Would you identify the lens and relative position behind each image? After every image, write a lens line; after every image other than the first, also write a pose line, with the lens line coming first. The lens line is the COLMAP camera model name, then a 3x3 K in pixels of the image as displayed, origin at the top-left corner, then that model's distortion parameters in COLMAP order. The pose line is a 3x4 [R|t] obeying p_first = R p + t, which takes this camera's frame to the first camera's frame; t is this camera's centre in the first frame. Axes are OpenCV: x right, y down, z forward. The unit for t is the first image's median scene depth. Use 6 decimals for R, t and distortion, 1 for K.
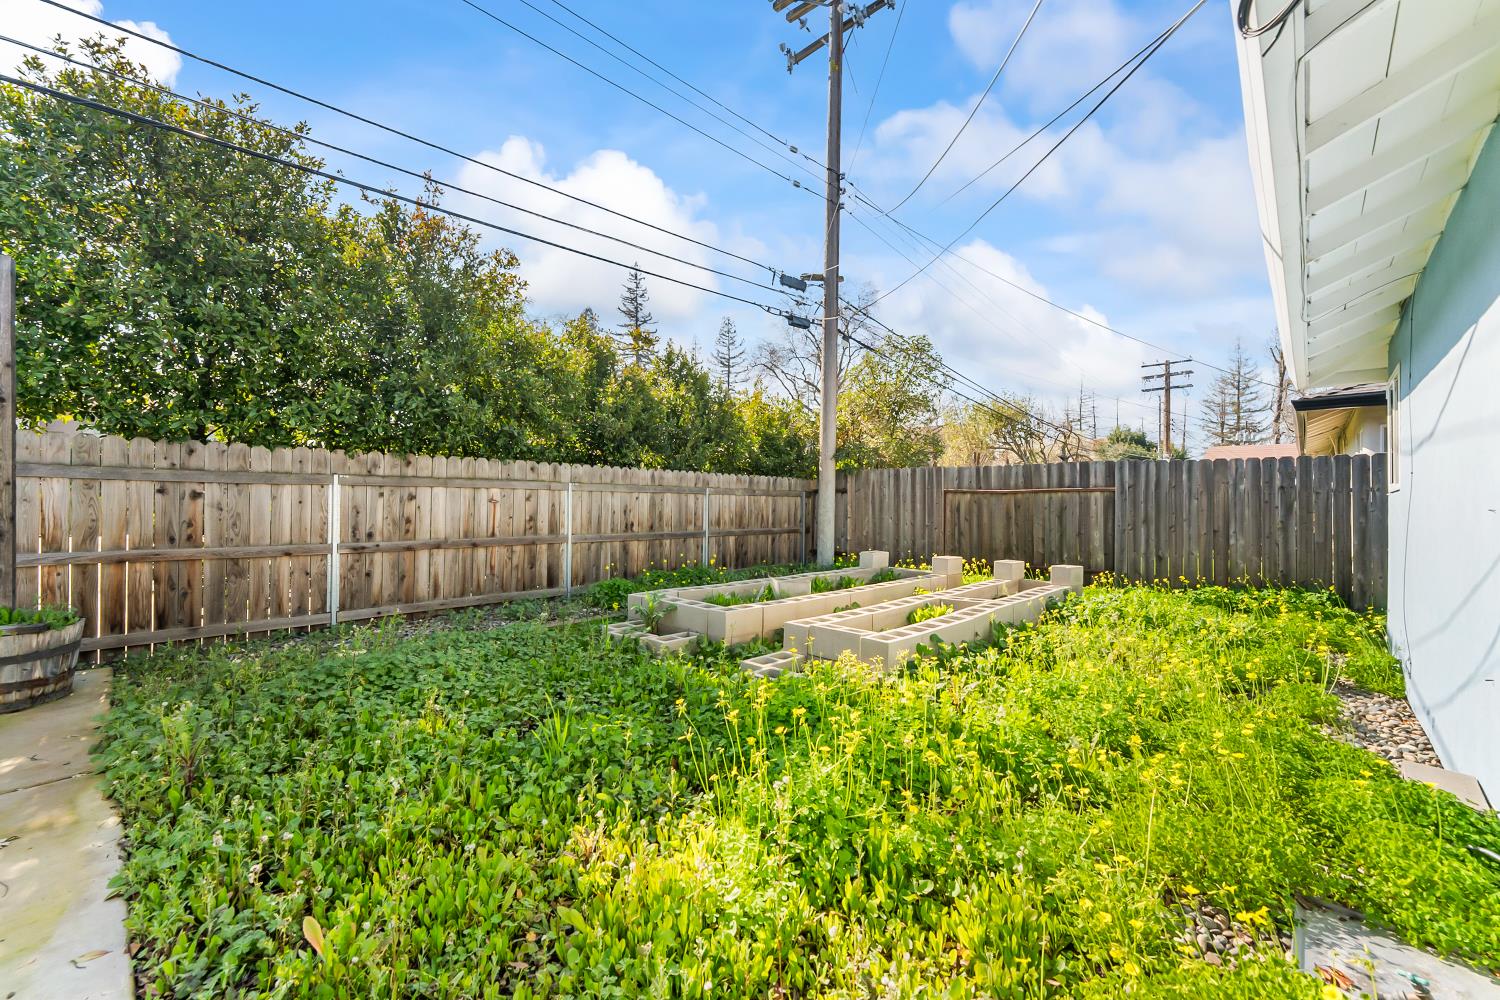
lens RADIAL K [[608.1, 0, 748.9], [0, 608.1, 495.2], [0, 0, 1]] dist [0.000099, -0.000440]
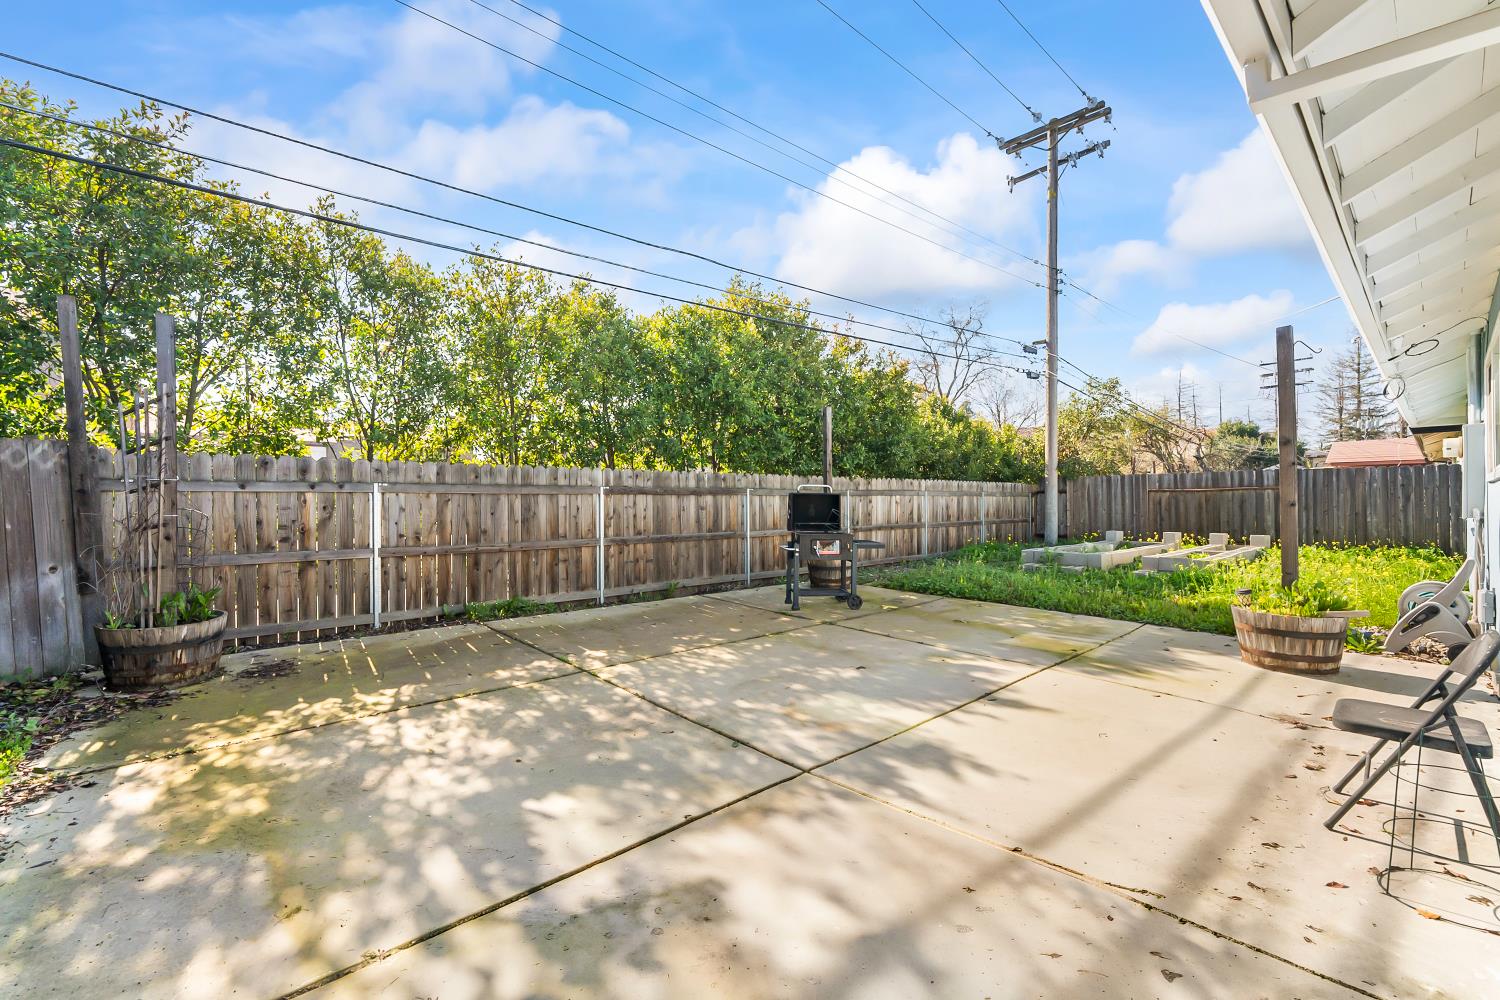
lens RADIAL K [[608.1, 0, 750.7], [0, 608.1, 497.8], [0, 0, 1]] dist [0.000099, -0.000440]
pose [[0.993992, -0.019871, -0.107637, -0.481383], [0.020438, 0.999782, 0.004170, -0.015170], [0.107531, -0.006345, 0.994182, -0.567098]]
